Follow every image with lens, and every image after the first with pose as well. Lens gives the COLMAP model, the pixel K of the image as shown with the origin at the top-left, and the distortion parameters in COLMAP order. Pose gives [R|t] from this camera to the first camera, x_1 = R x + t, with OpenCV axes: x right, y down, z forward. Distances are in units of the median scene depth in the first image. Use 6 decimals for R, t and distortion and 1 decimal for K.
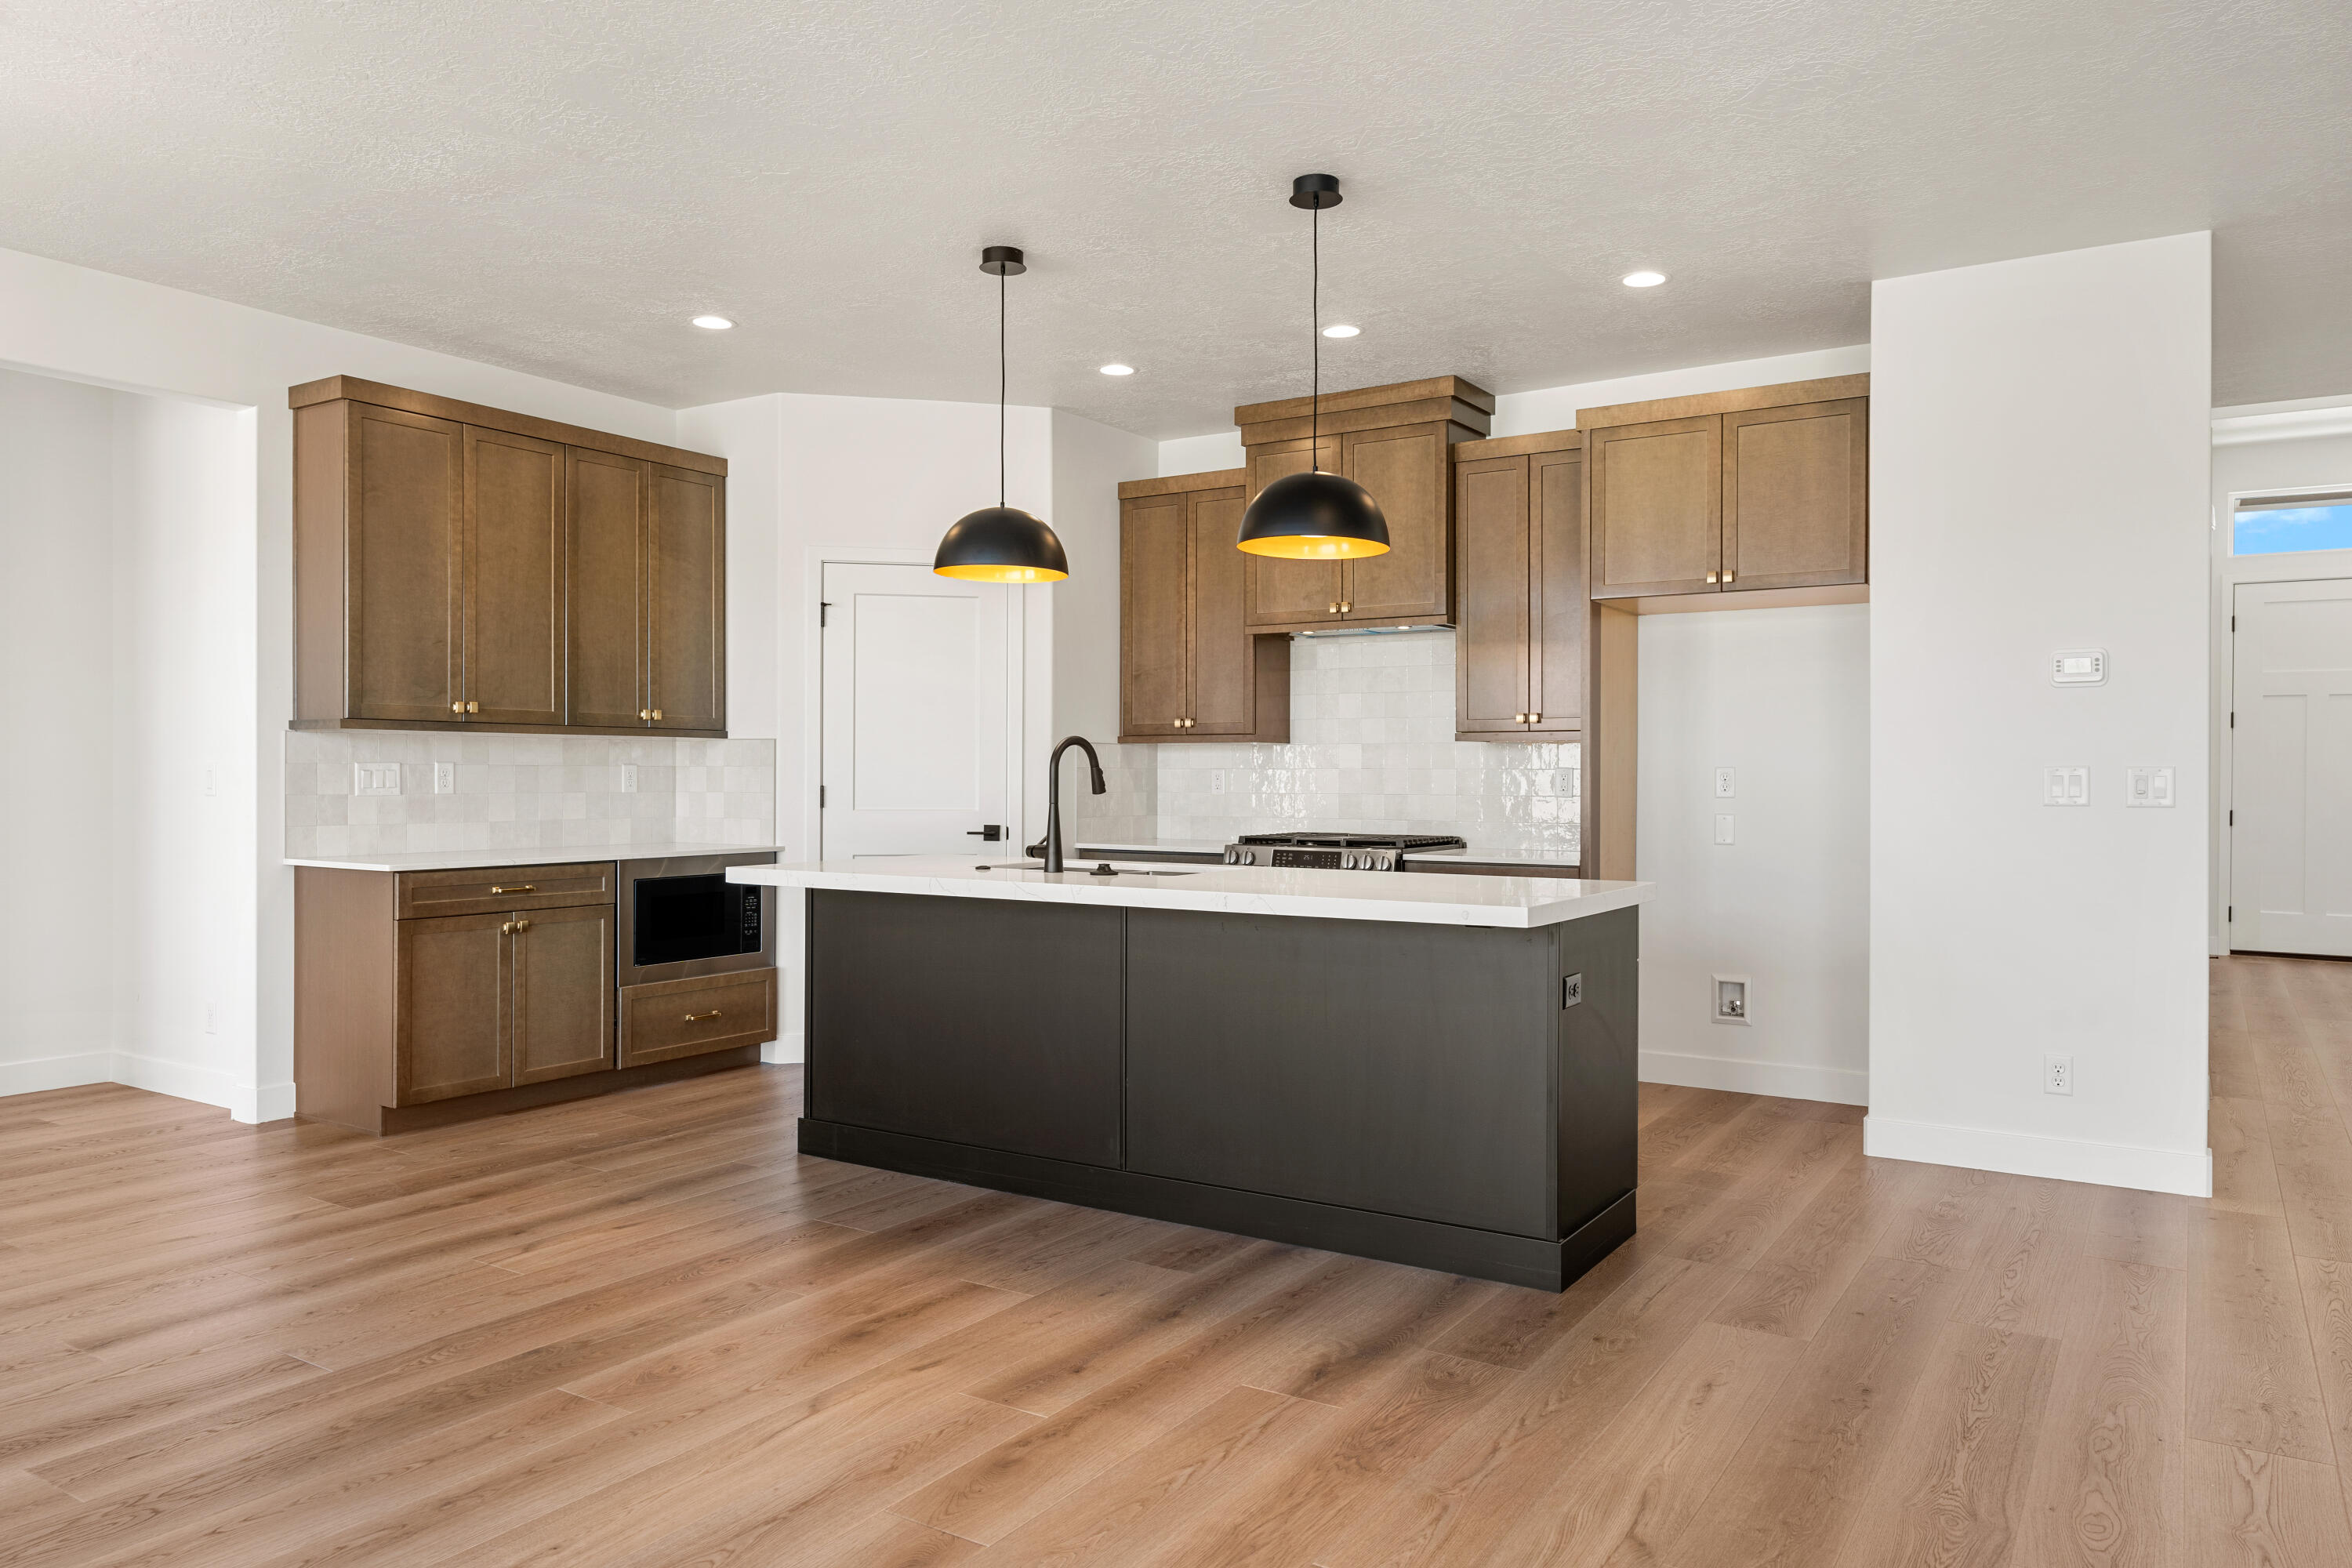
lens RADIAL K [[1571.0, 0, 1175.1], [0, 1571.0, 775.4], [0, 0, 1]] dist [-0.004083, 0.006788]
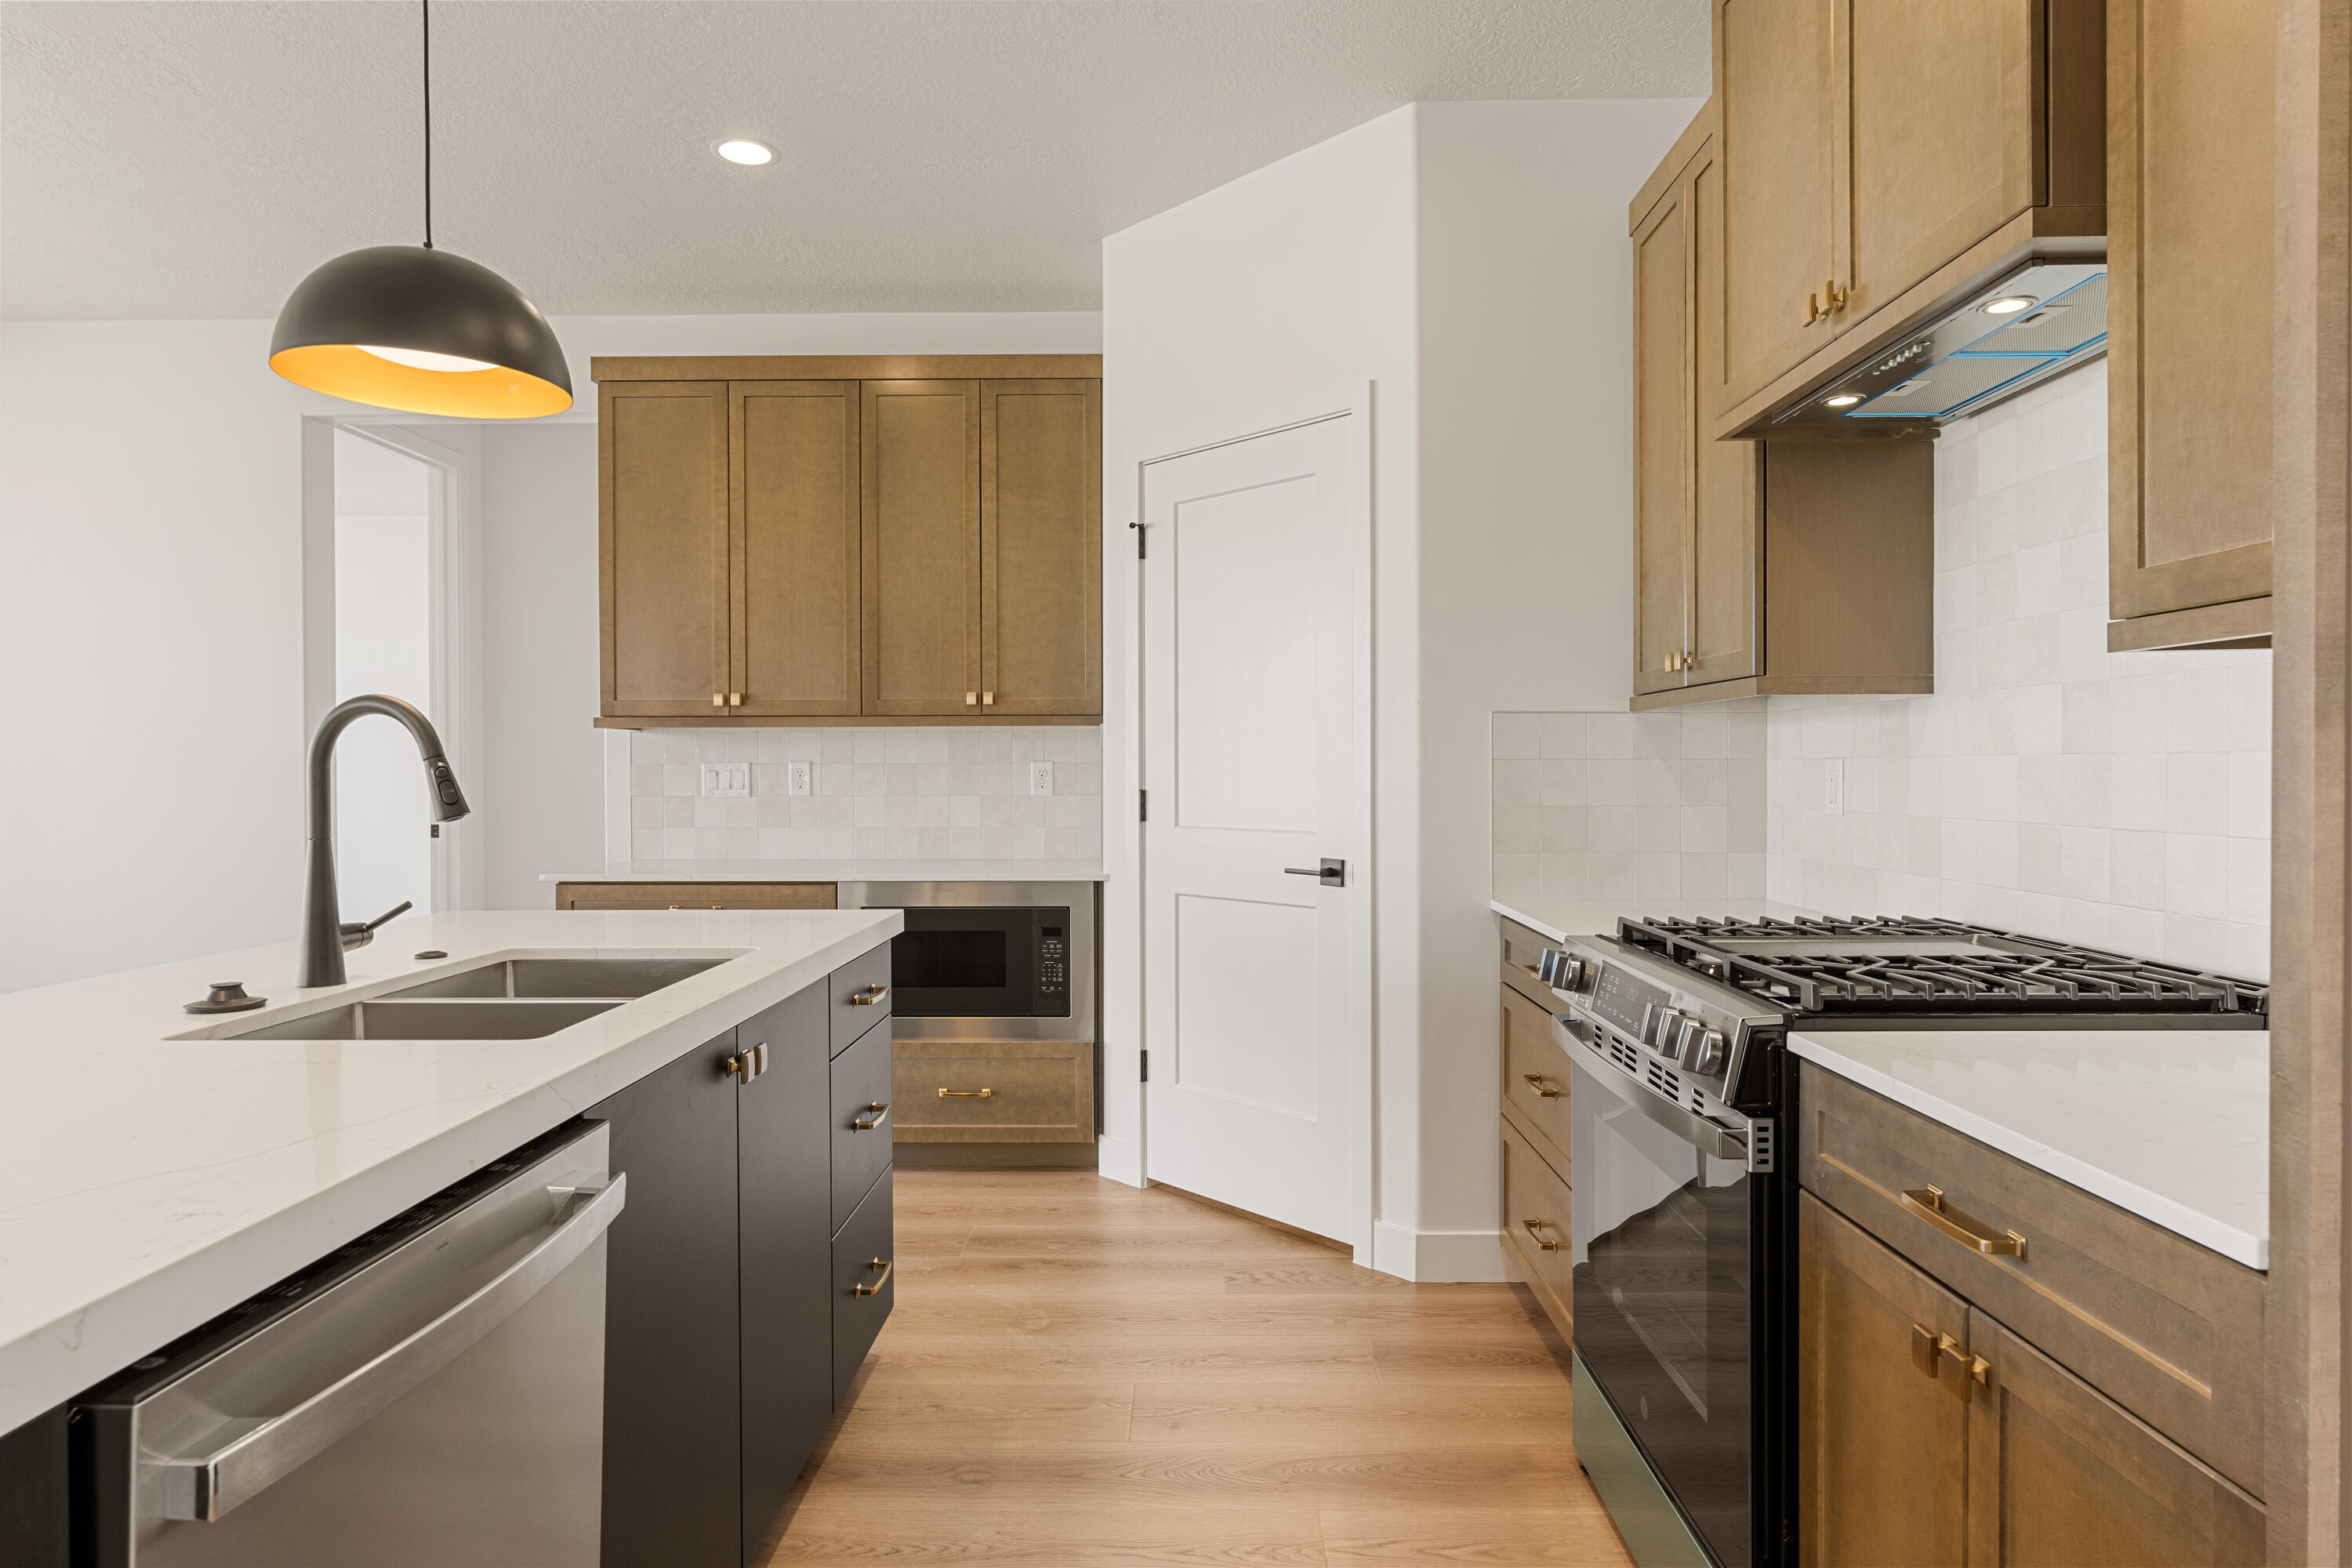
lens RADIAL K [[1335.4, 0, 1173.5], [0, 1335.4, 778.2], [0, 0, 1]] dist [0.005634, -0.001159]
pose [[0.529726, 0.002095, -0.848166, 0.326381], [0.003442, 0.999983, 0.004620, -0.001431], [0.848162, -0.005367, 0.529710, 0.816764]]
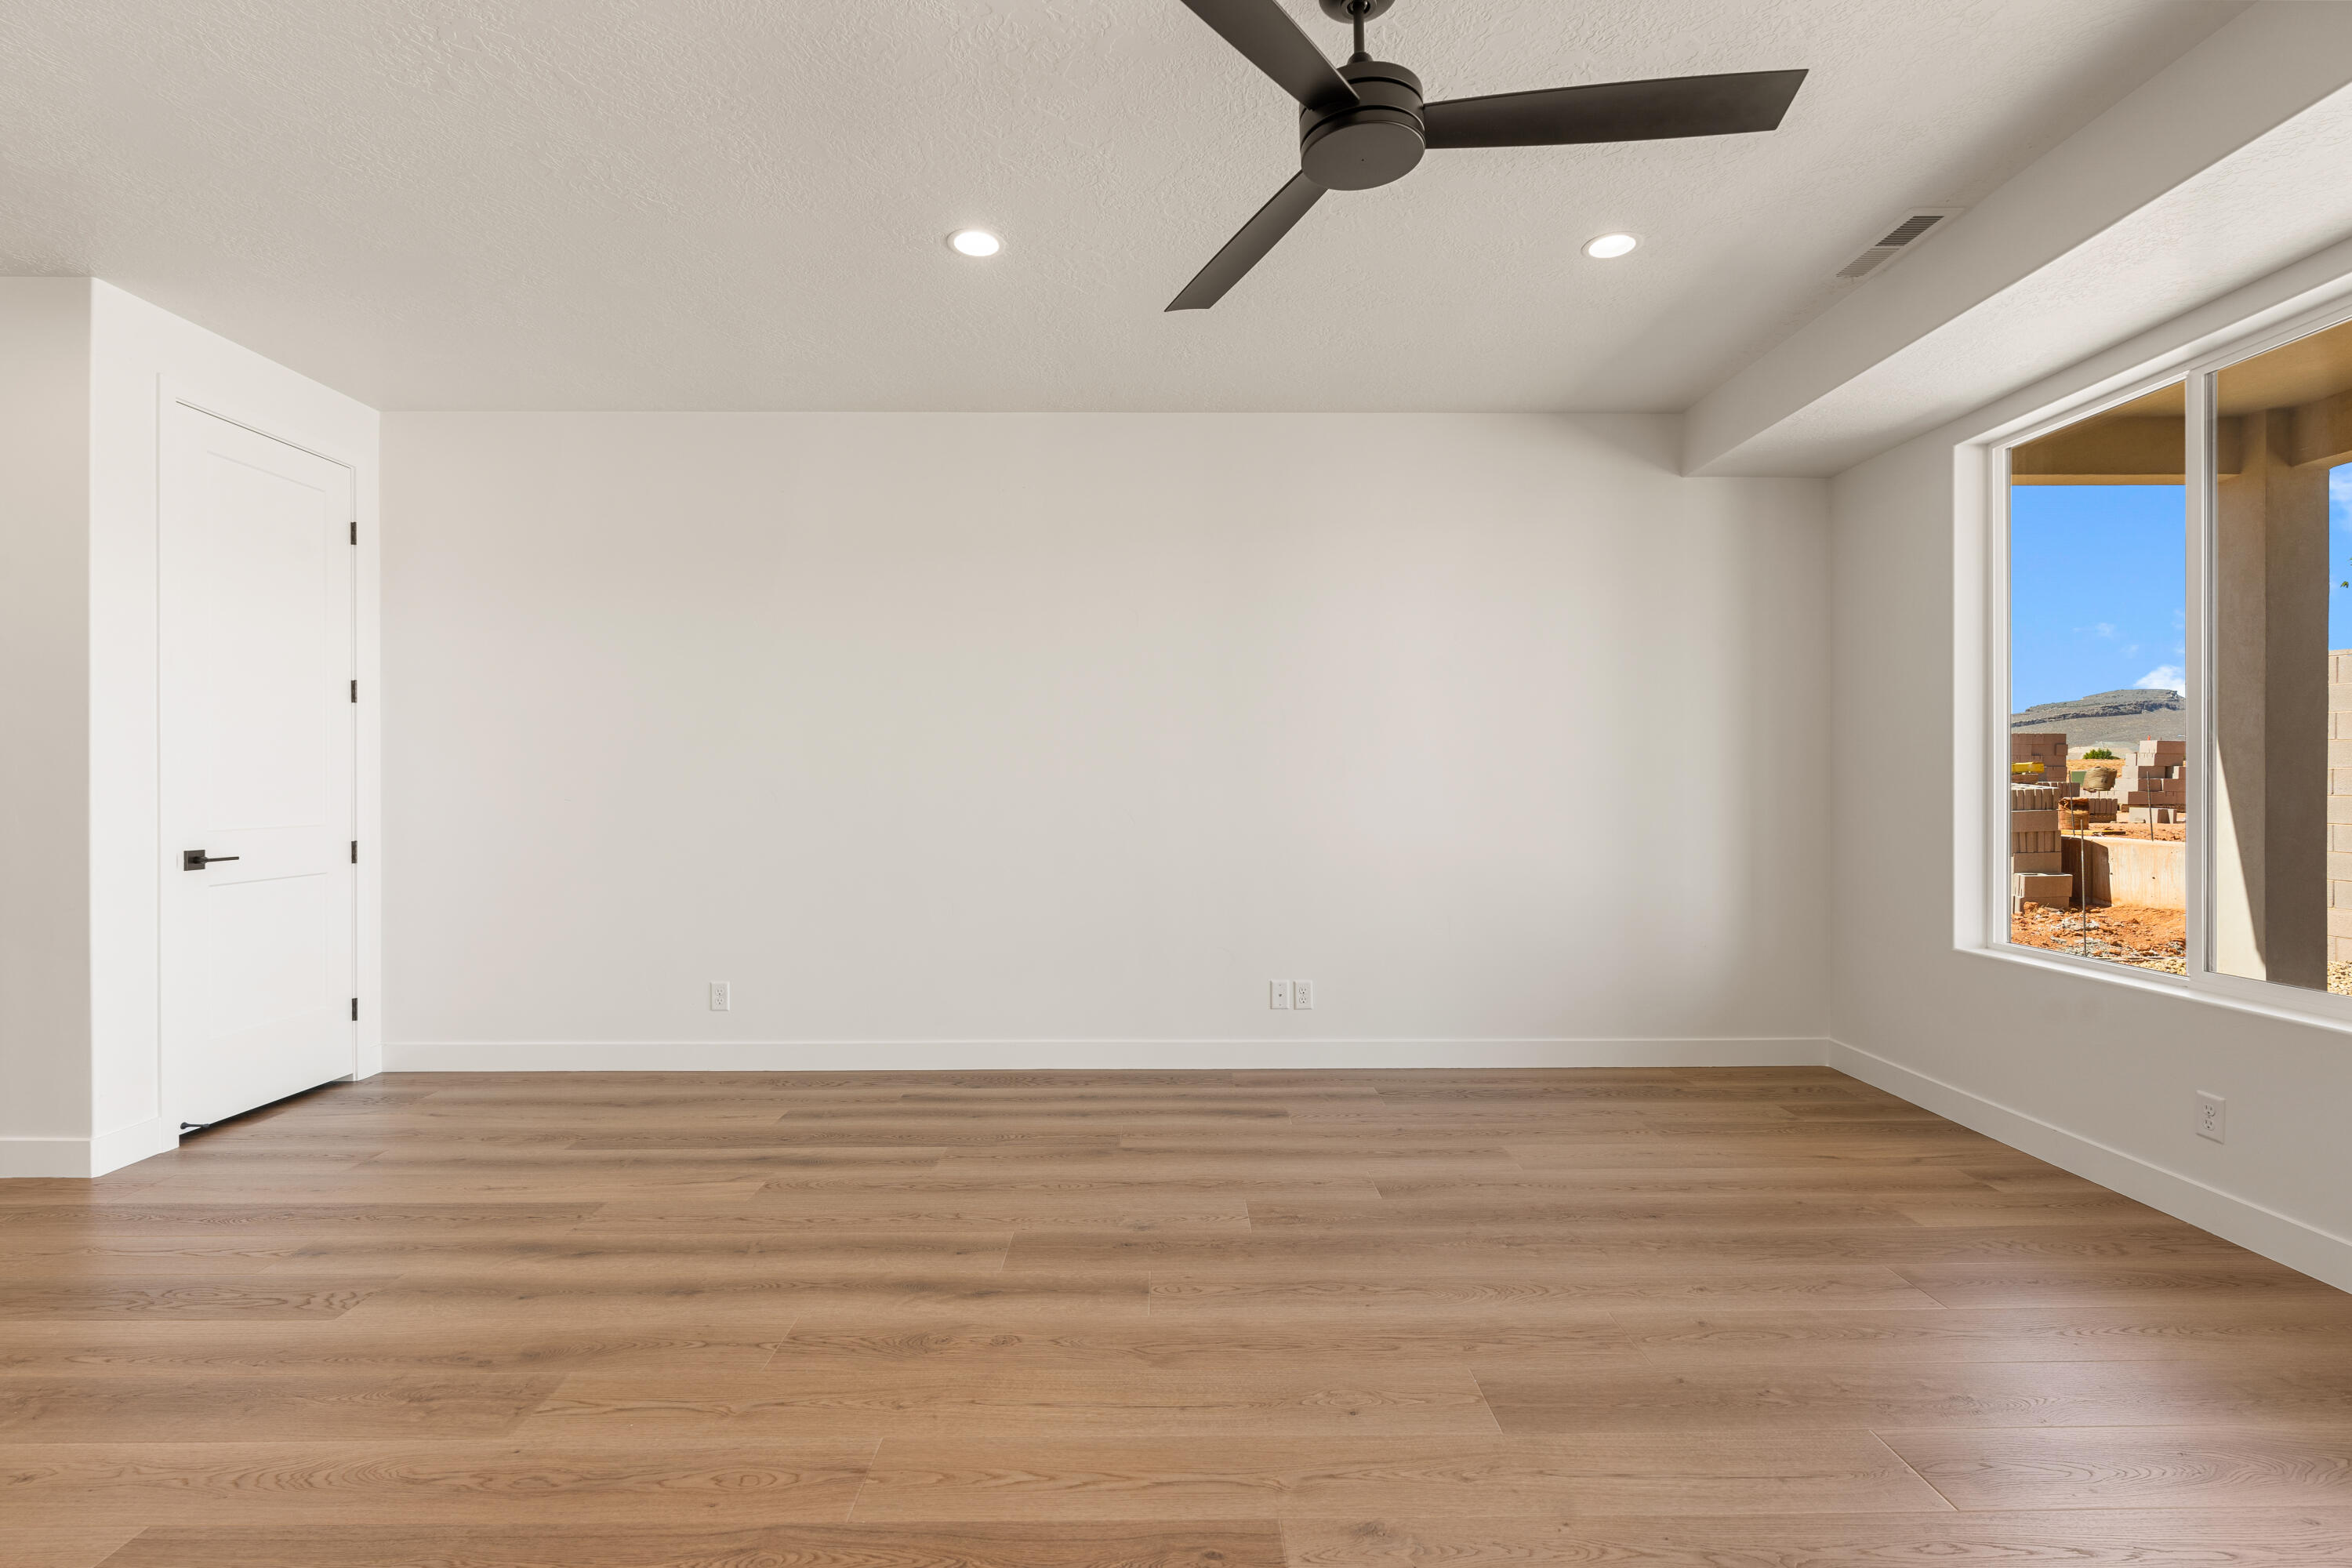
lens RADIAL K [[1066.5, 0, 1179.6], [0, 1066.5, 784.9], [0, 0, 1]] dist [-0.002850, 0.000999]
pose [[-0.554585, -0.005281, 0.832111, -0.083876], [-0.000065, 0.999980, 0.006304, -0.002008], [-0.832127, 0.003442, -0.554574, 0.520257]]
